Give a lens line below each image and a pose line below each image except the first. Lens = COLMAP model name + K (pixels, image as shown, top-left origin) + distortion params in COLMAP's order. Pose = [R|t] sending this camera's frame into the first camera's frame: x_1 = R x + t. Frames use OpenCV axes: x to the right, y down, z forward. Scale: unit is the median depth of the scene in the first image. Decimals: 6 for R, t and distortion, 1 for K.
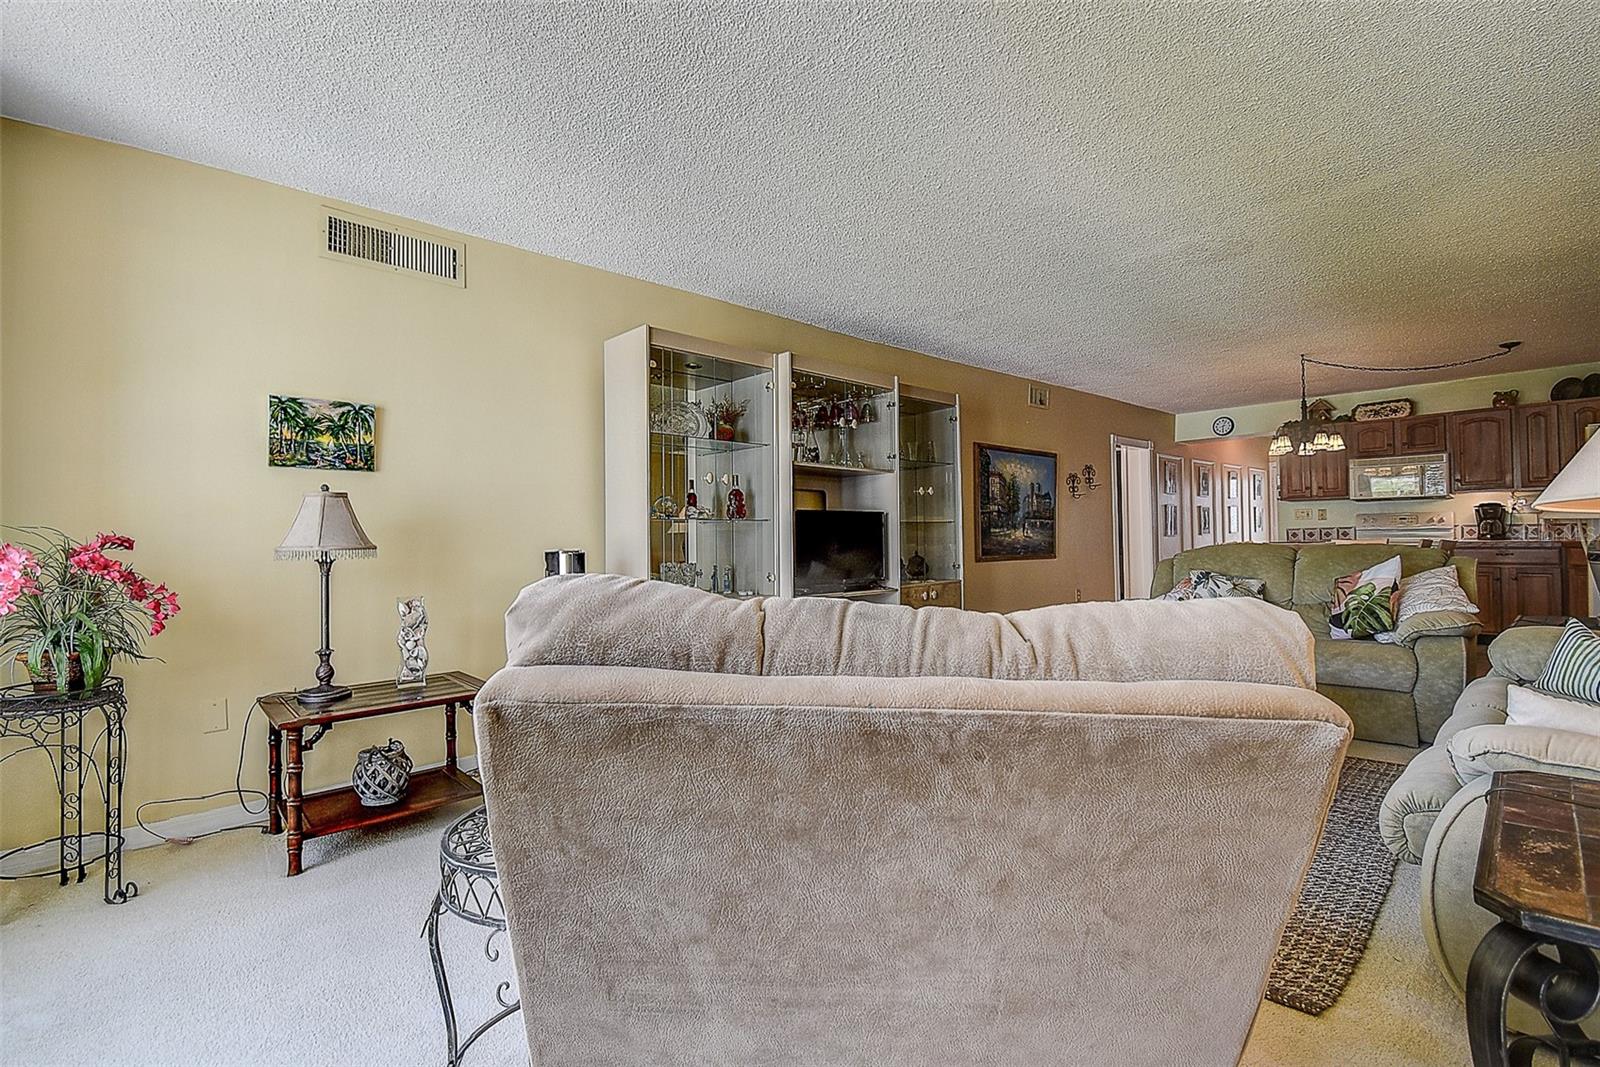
lens RADIAL K [[709.9, 0, 800.0], [0, 709.9, 533.5], [0, 0, 1]] dist [0.010612, -0.016662]
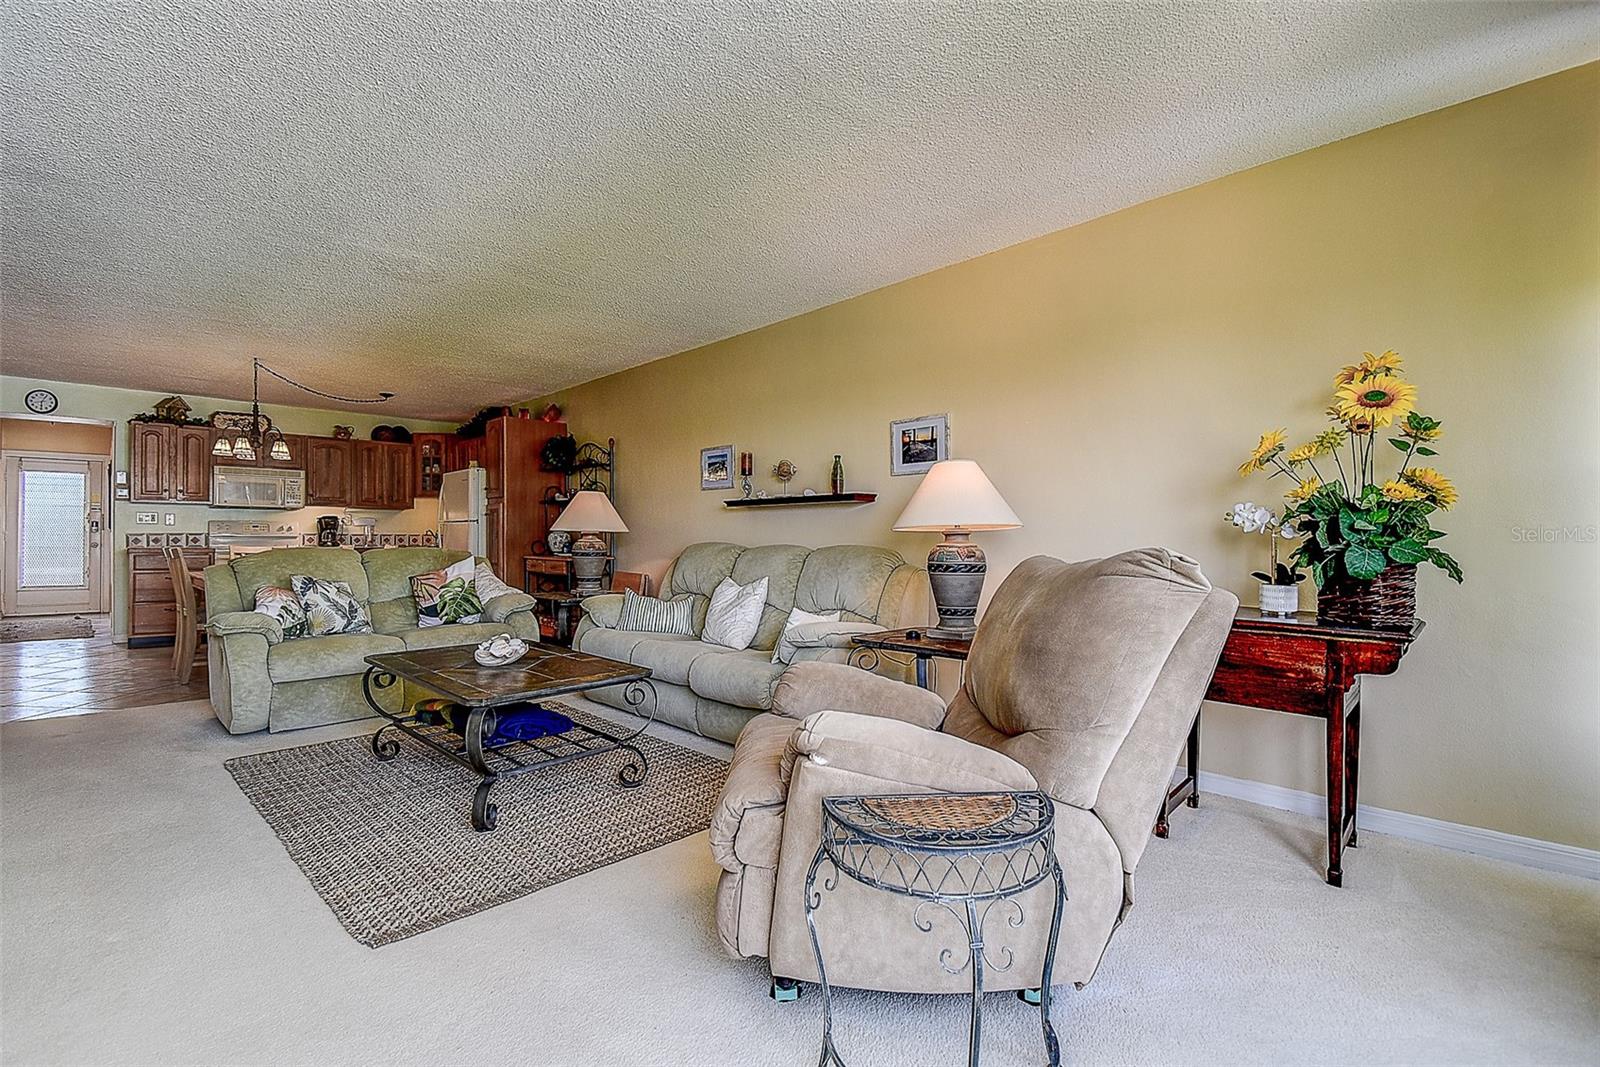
lens RADIAL K [[709.9, 0, 800.0], [0, 709.9, 533.5], [0, 0, 1]] dist [0.010612, -0.016662]
pose [[-0.031395, 0.021098, 0.999284, -0.261691], [-0.006836, 0.999749, -0.021323, 0.007346], [-0.999484, -0.007501, -0.031242, 0.234149]]
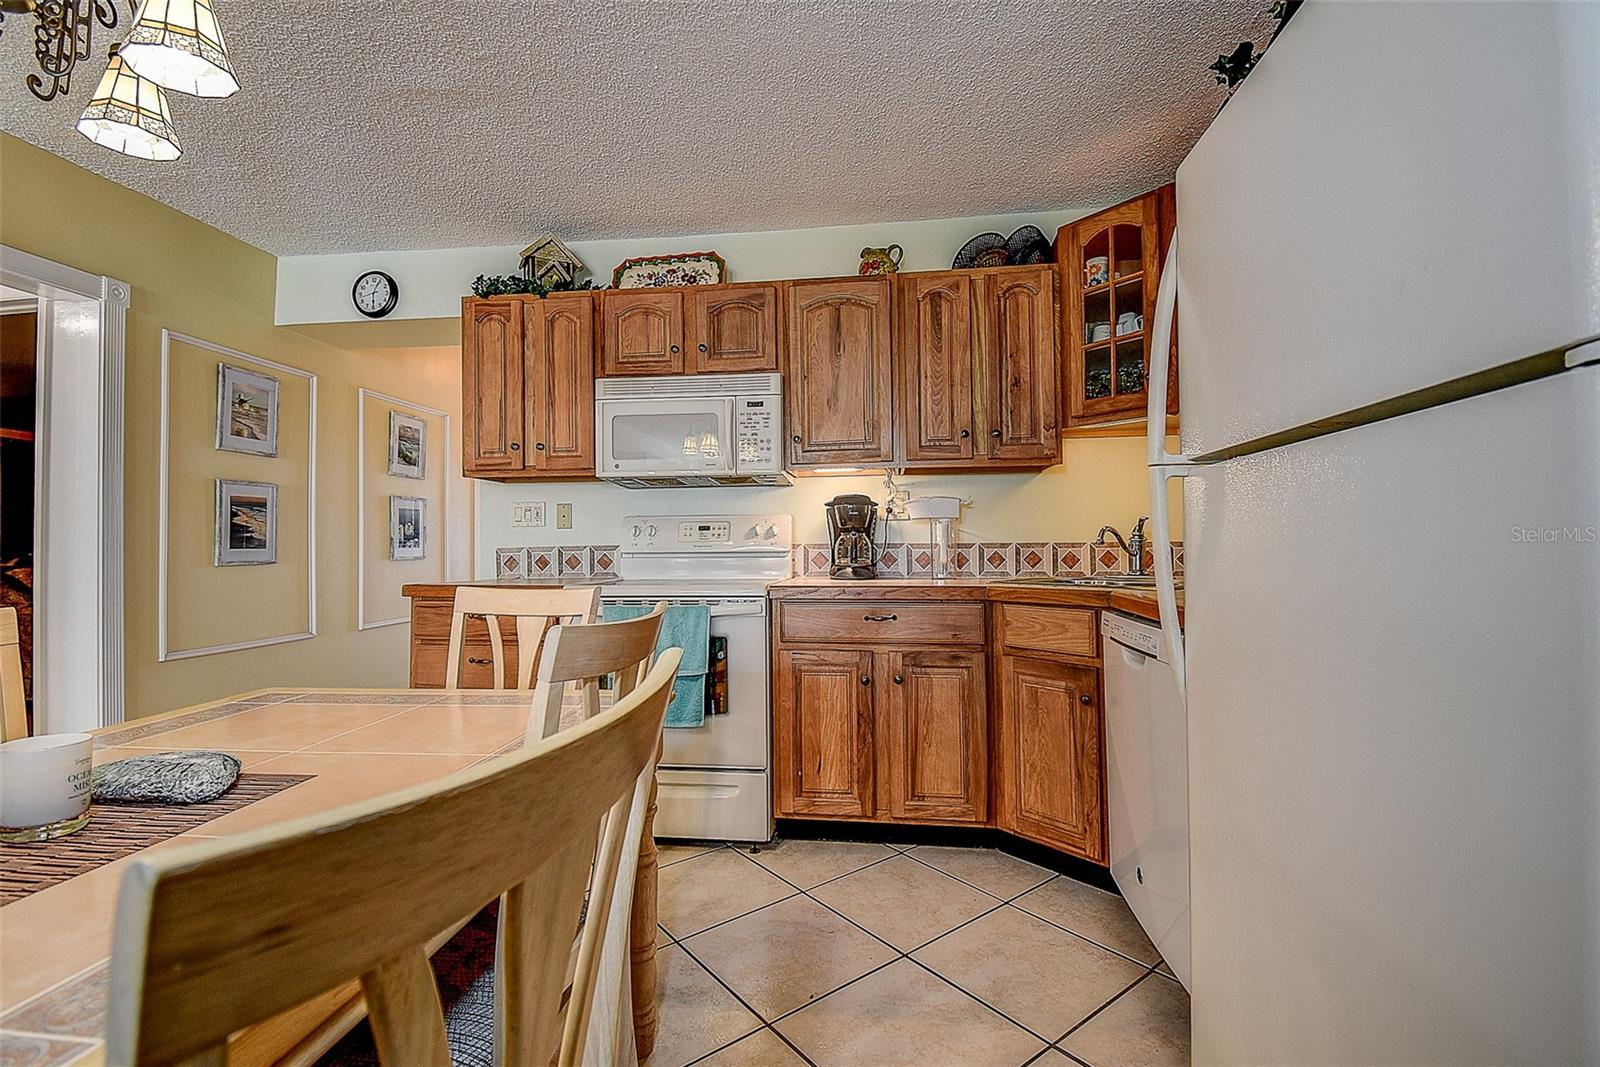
lens RADIAL K [[709.9, 0, 800.0], [0, 709.9, 533.5], [0, 0, 1]] dist [0.010612, -0.016662]
pose [[0.750367, 0.023574, 0.660601, 0.651982], [-0.009356, 0.999643, -0.025045, -0.007778], [-0.660955, 0.012613, 0.750319, 0.680808]]
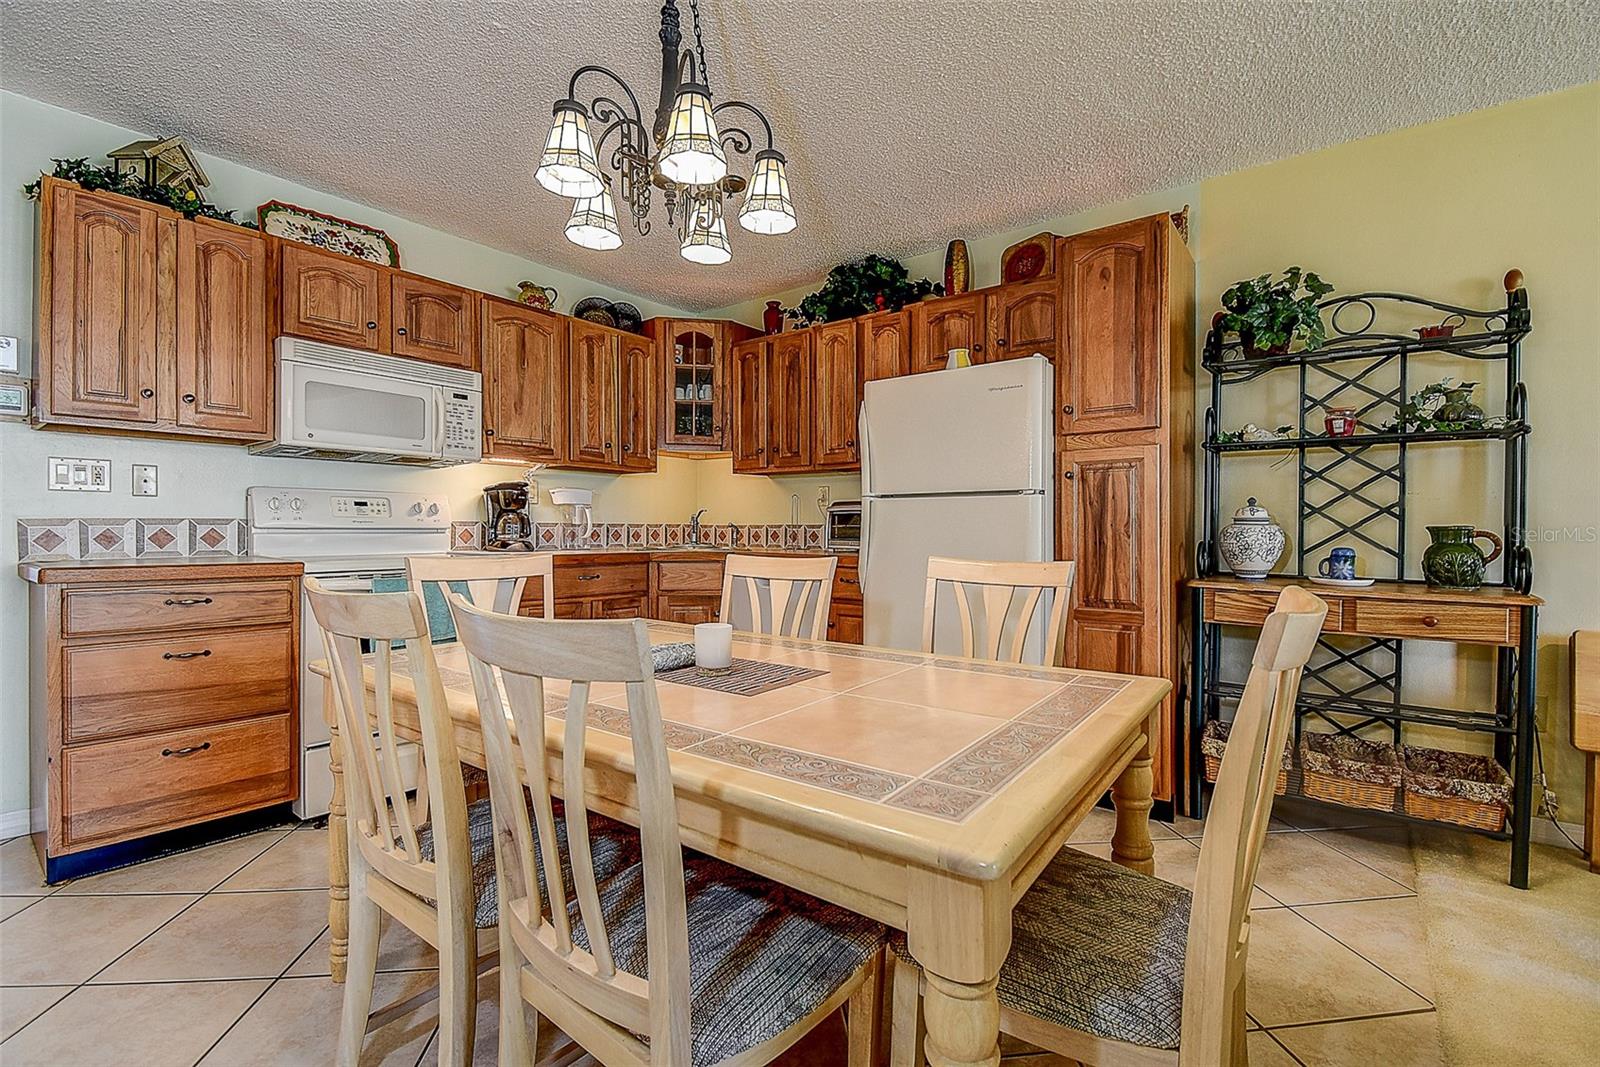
lens RADIAL K [[709.9, 0, 800.0], [0, 709.9, 533.5], [0, 0, 1]] dist [0.010612, -0.016662]
pose [[-0.188683, 0.005324, 0.982024, 0.398471], [-0.011876, 0.999900, -0.007703, -0.002667], [-0.981966, -0.013116, -0.188601, 0.880941]]
